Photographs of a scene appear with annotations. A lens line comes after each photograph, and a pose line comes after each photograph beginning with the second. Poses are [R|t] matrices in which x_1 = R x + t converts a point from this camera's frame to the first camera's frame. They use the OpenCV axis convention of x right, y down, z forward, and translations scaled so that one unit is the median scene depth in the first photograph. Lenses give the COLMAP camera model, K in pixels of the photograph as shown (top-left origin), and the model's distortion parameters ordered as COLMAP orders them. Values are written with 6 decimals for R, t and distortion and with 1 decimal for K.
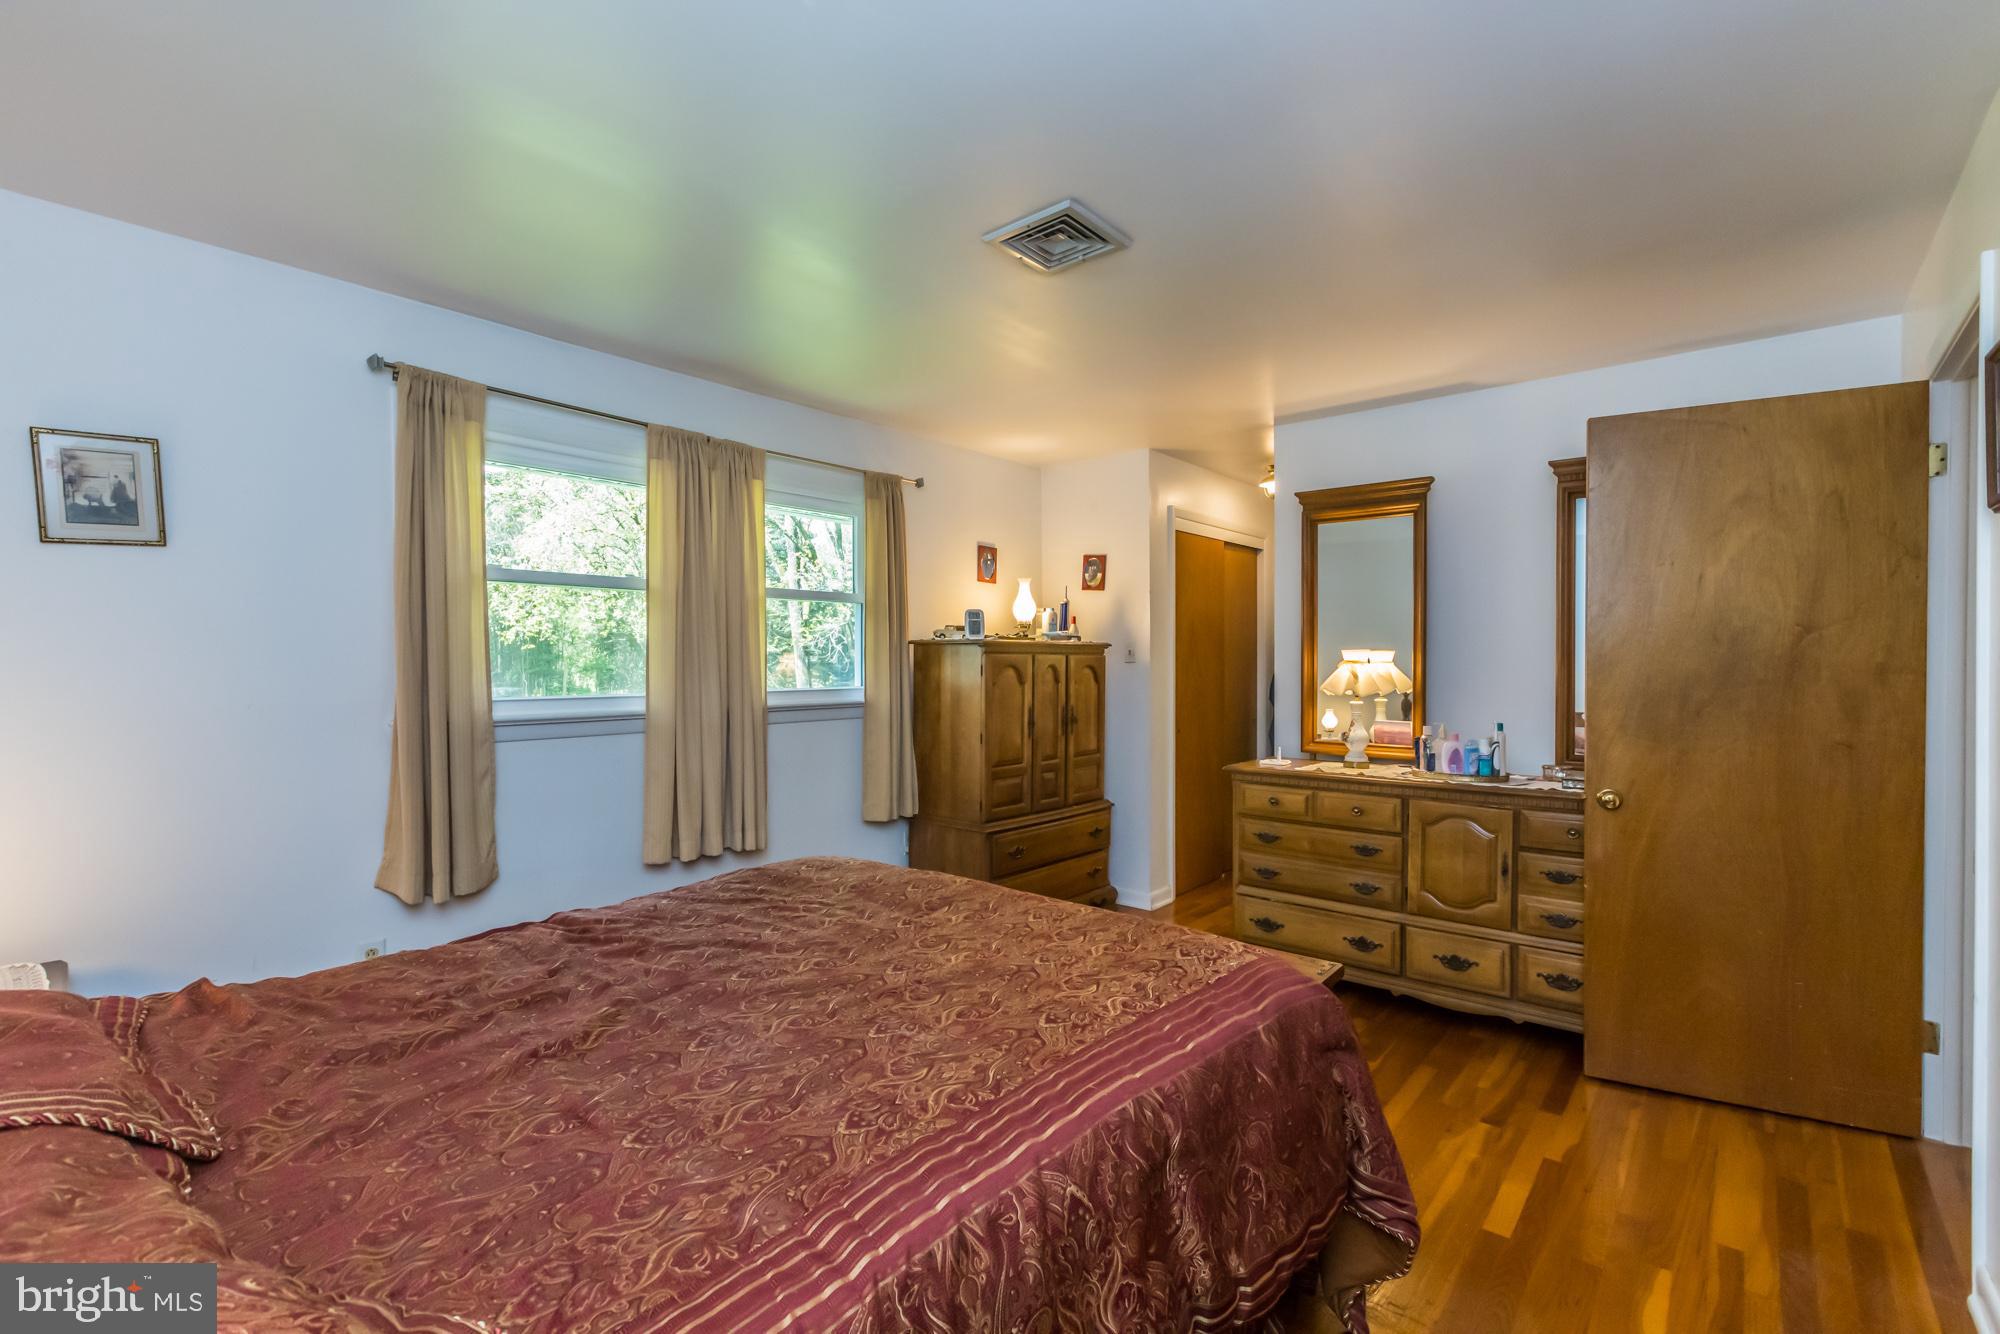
lens RADIAL K [[895.1, 0, 999.9], [0, 895.1, 710.7], [0, 0, 1]] dist [-0.000545, -0.000189]
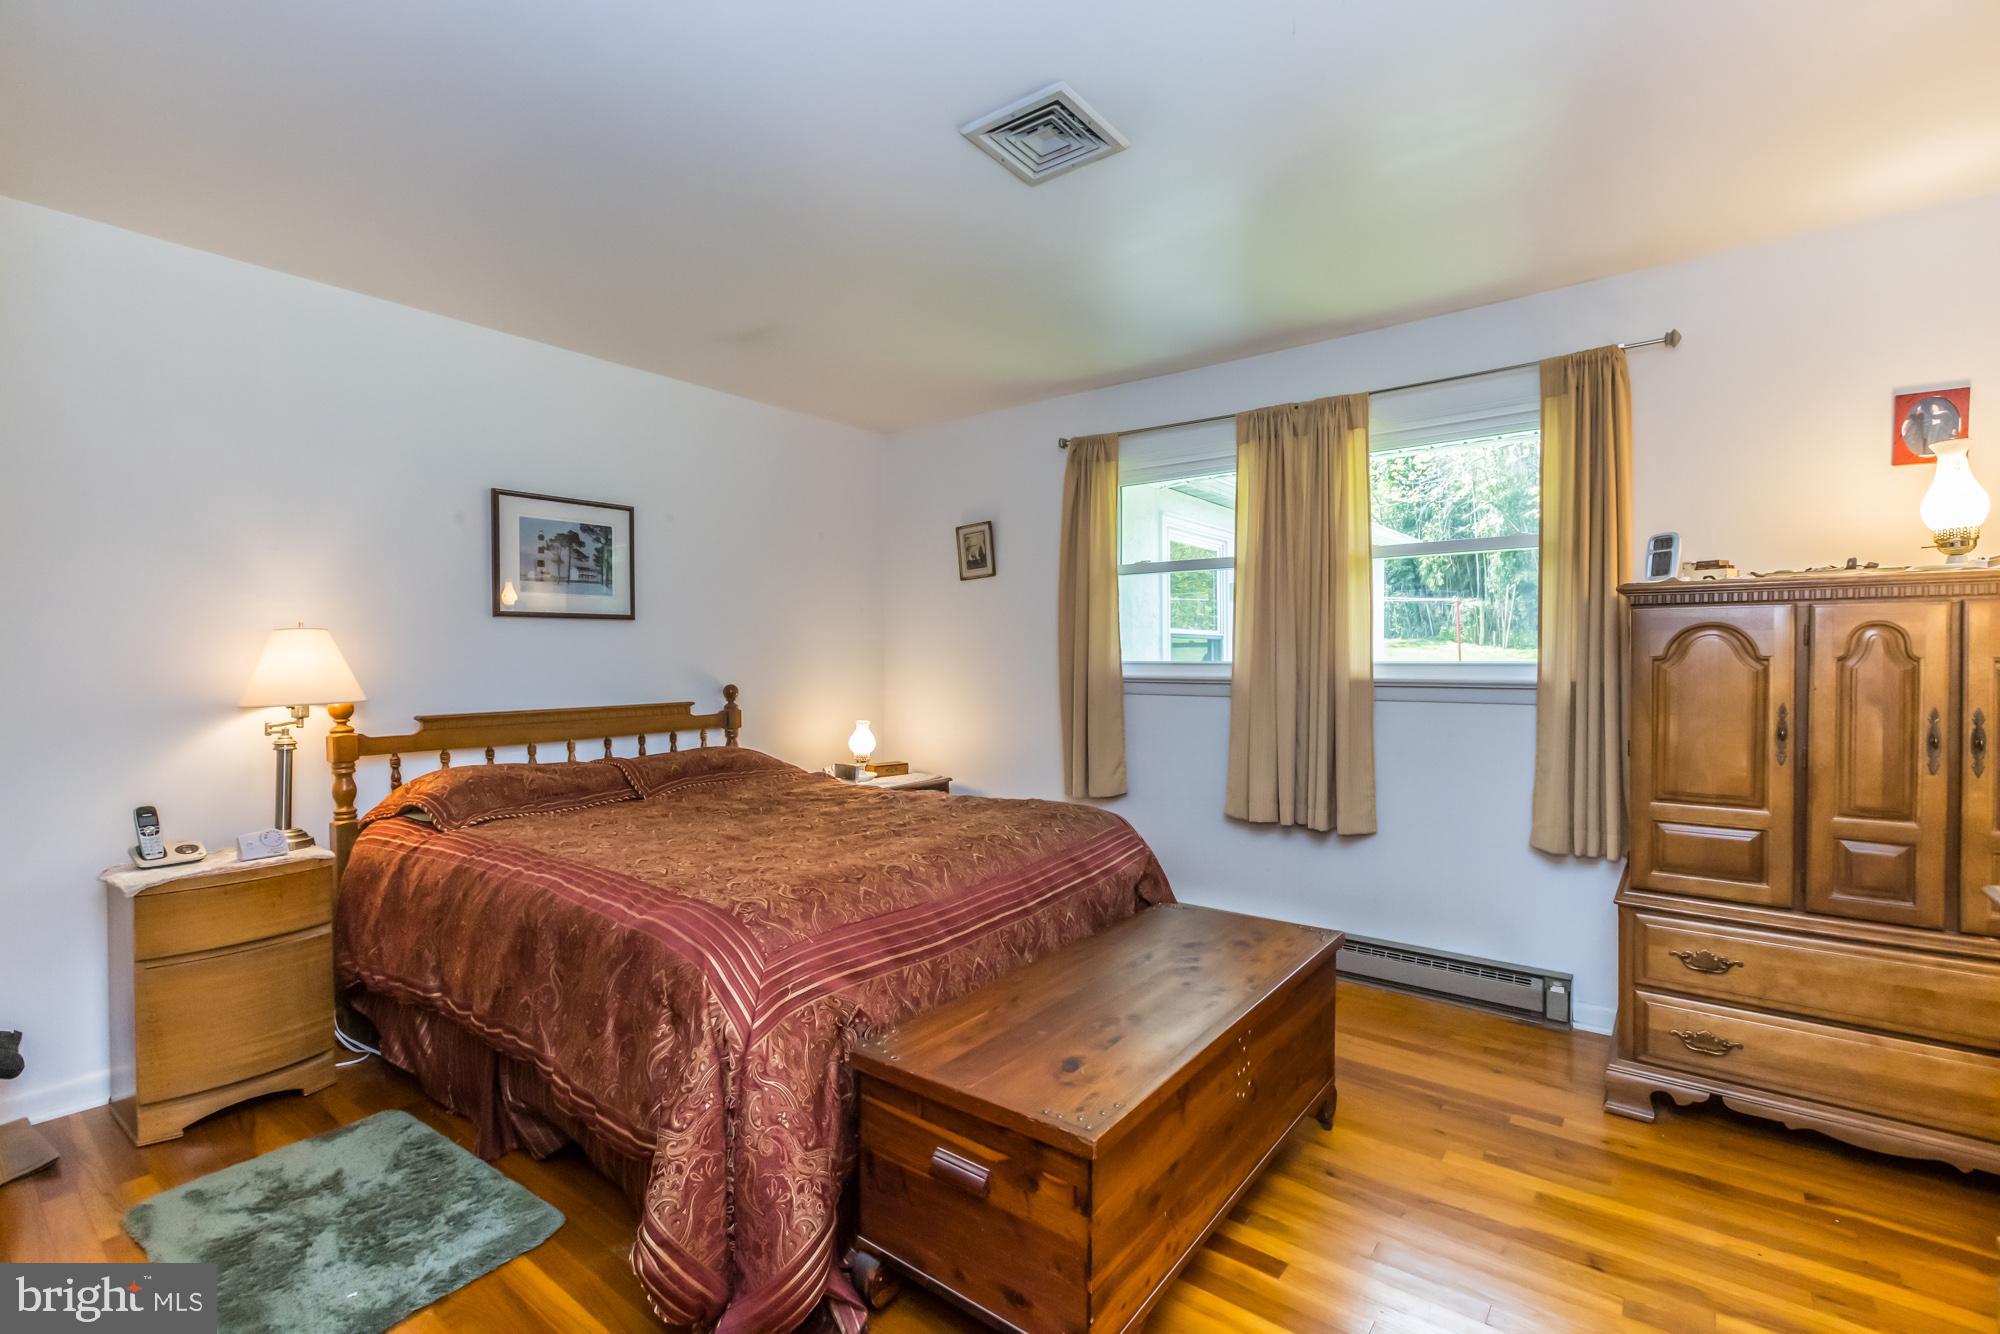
lens RADIAL K [[893.6, 0, 1000.0], [0, 893.6, 667.0], [0, 0, 1]] dist [0.001195, 0.000311]
pose [[0.070982, 0.034080, -0.996895, 0.679027], [-0.028983, 0.999065, 0.032091, -0.039169], [0.997056, 0.026616, 0.071903, 0.639371]]
